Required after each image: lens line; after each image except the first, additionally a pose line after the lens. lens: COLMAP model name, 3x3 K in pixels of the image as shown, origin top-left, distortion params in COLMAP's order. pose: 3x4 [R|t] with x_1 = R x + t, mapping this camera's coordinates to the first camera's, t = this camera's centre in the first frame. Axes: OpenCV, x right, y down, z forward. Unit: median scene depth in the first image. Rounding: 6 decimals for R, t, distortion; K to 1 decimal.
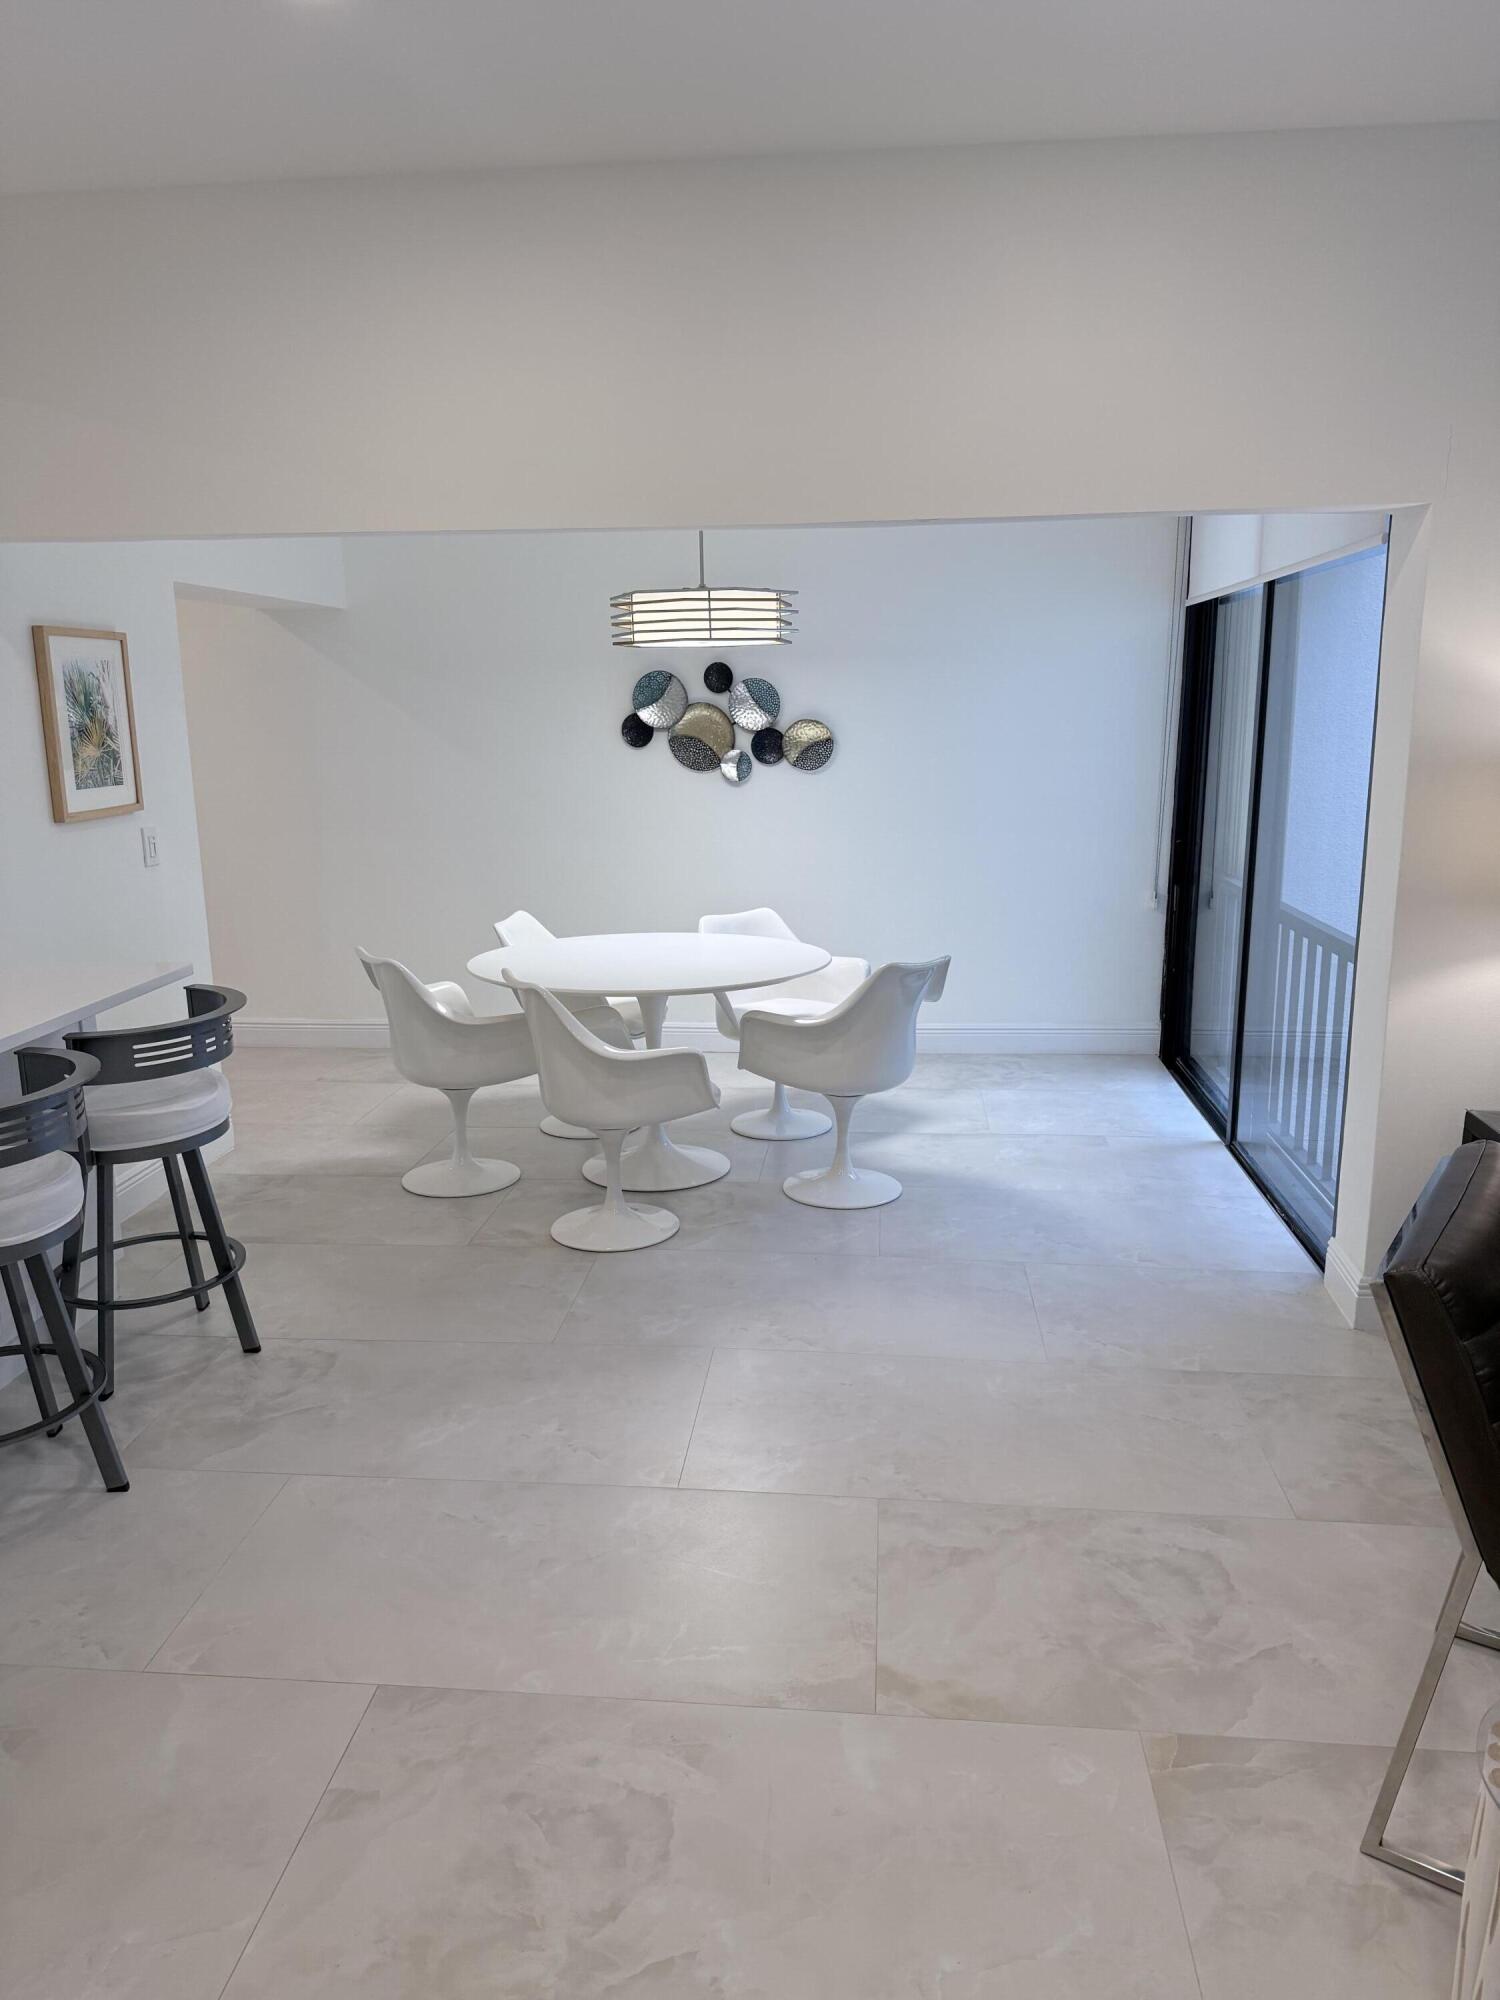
lens RADIAL K [[1411.3, 0, 745.5], [0, 1411.3, 1009.7], [0, 0, 1]] dist [0.038553, -0.051929]
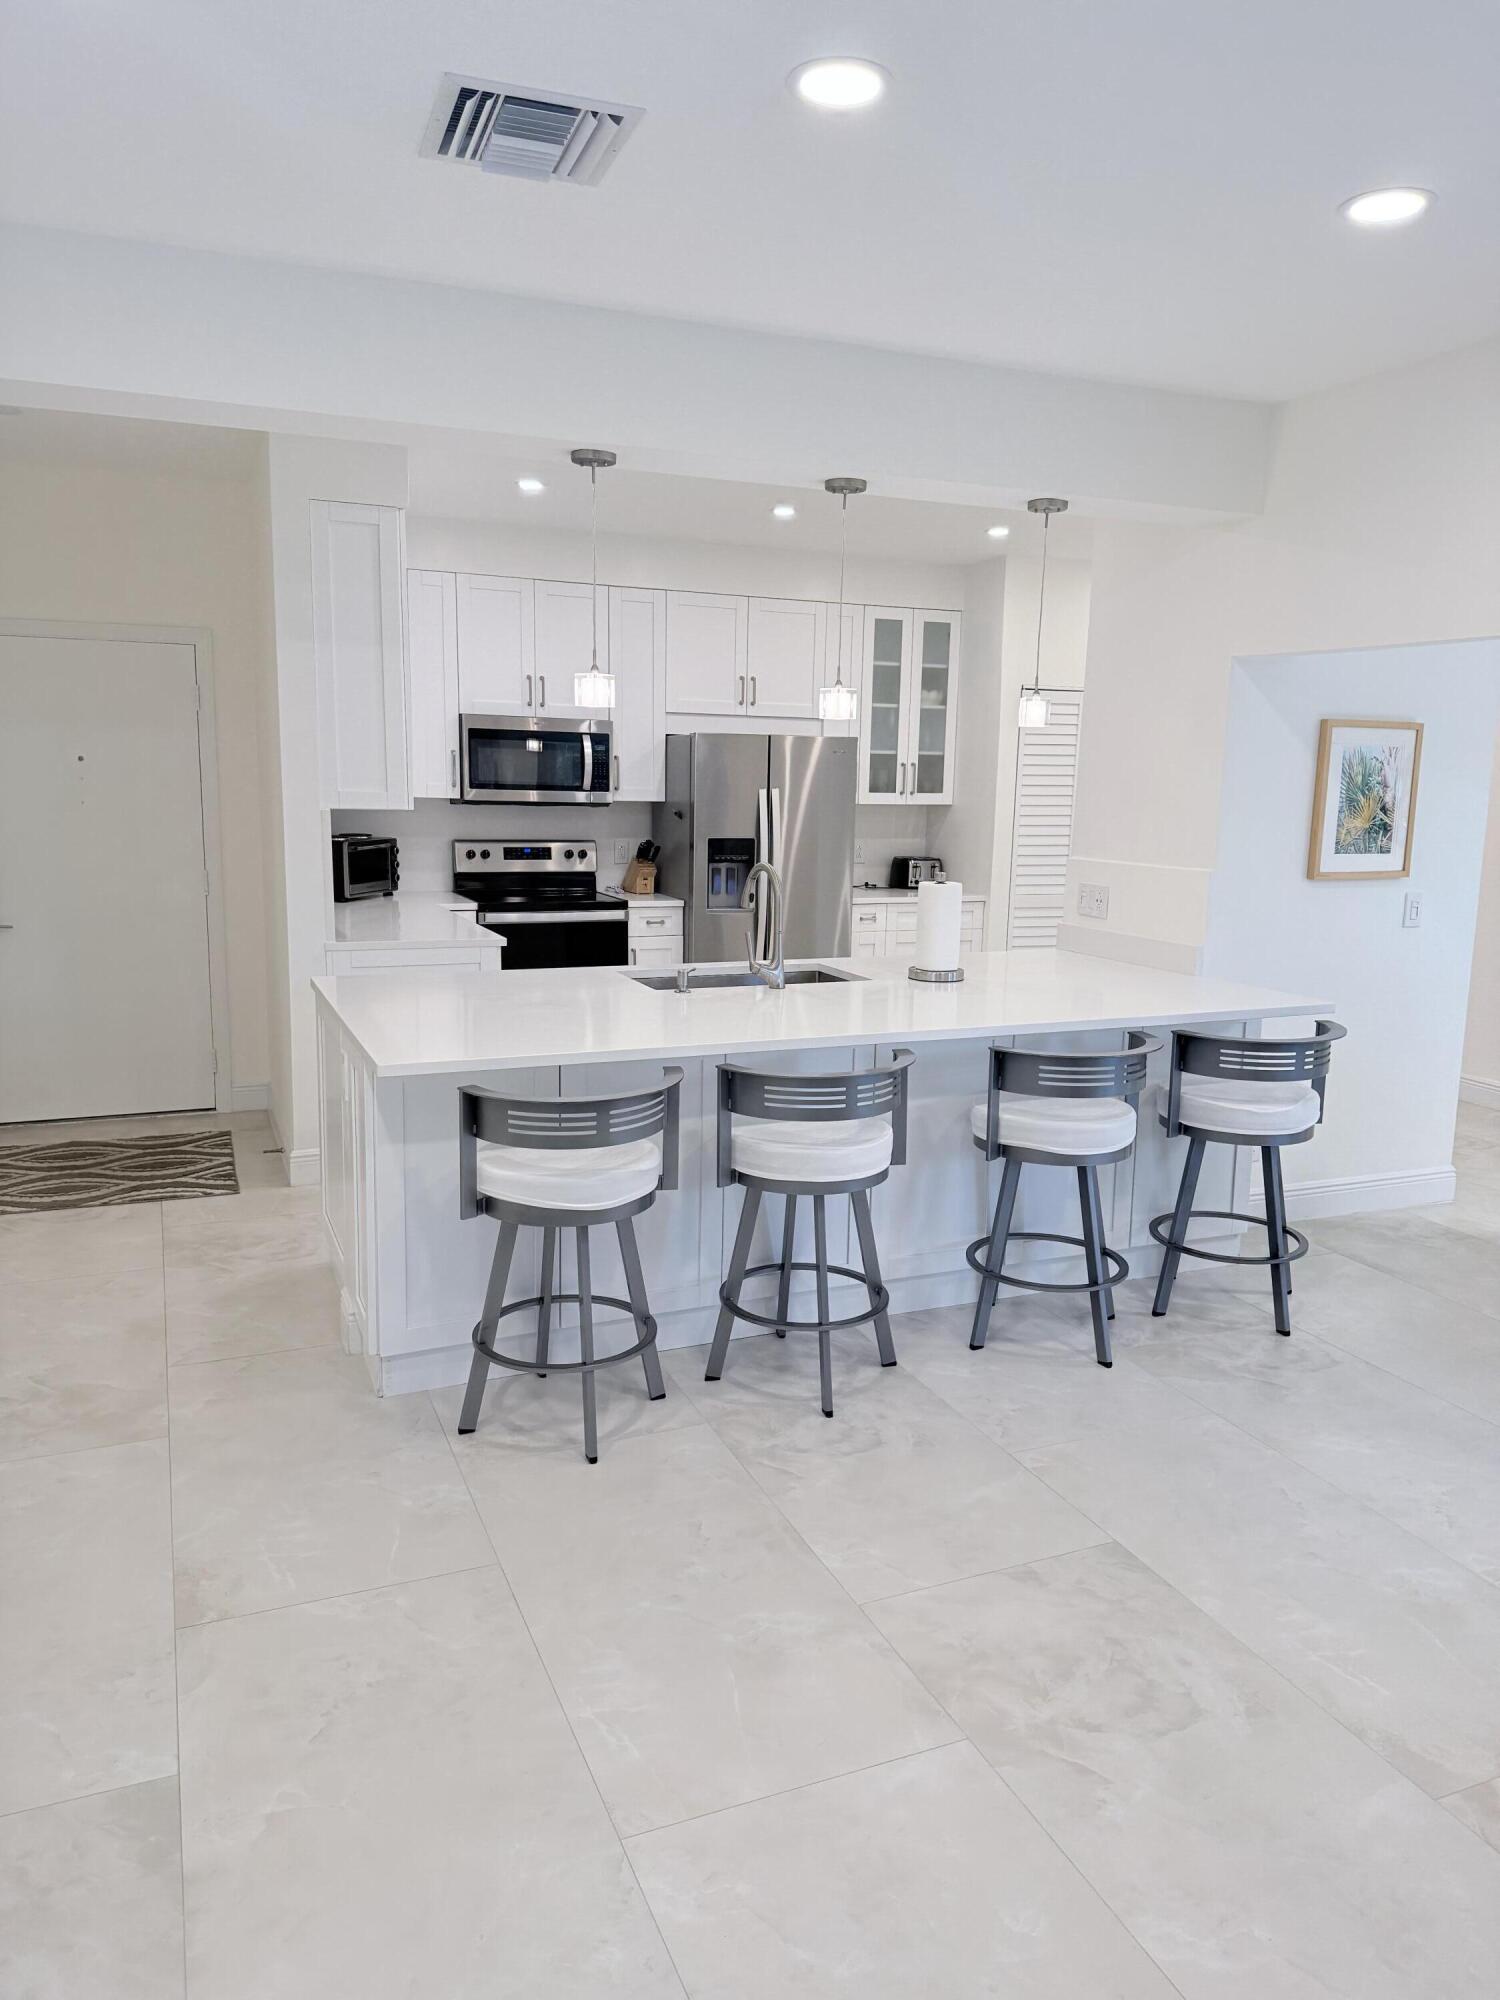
lens RADIAL K [[1411.3, 0, 745.5], [0, 1411.3, 1009.7], [0, 0, 1]] dist [0.038553, -0.051929]
pose [[0.471808, 0.170212, -0.865116, 0.430969], [-0.214742, 0.973826, 0.074487, -0.011506], [0.855151, 0.150633, 0.496010, 0.002700]]
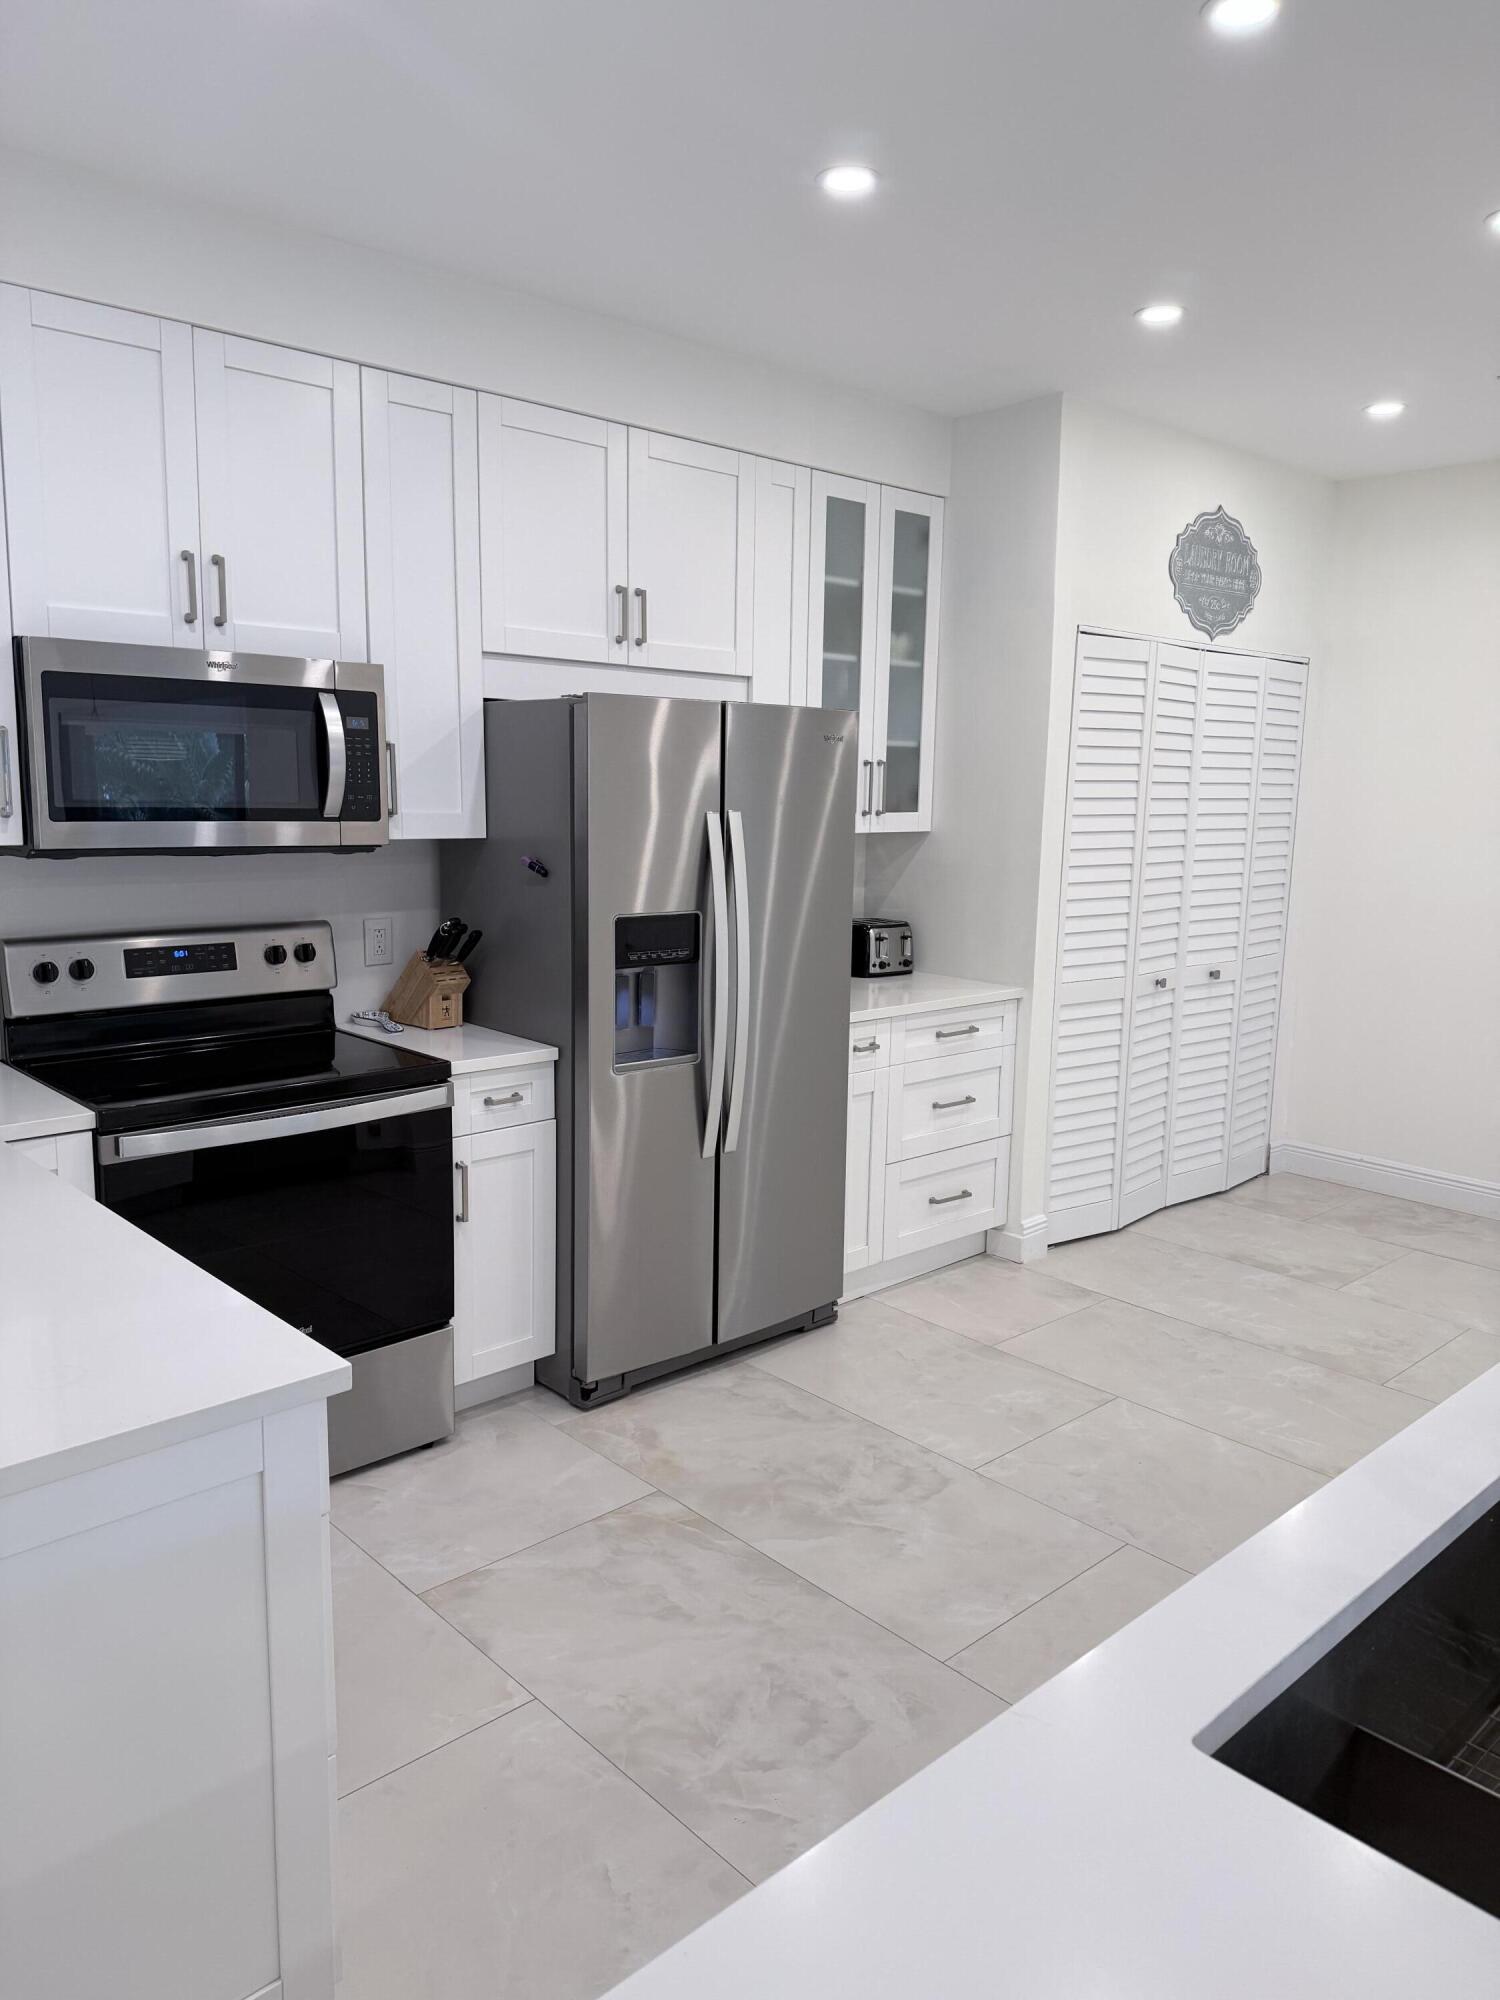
lens RADIAL K [[1347.1, 0, 758.8], [0, 1347.1, 1043.8], [0, 0, 1]] dist [0.037381, -0.142611]
pose [[0.741220, 0.140078, -0.656484, 0.337939], [-0.161132, 0.986519, 0.028571, -0.014280], [0.651637, 0.084603, 0.753798, 0.027775]]
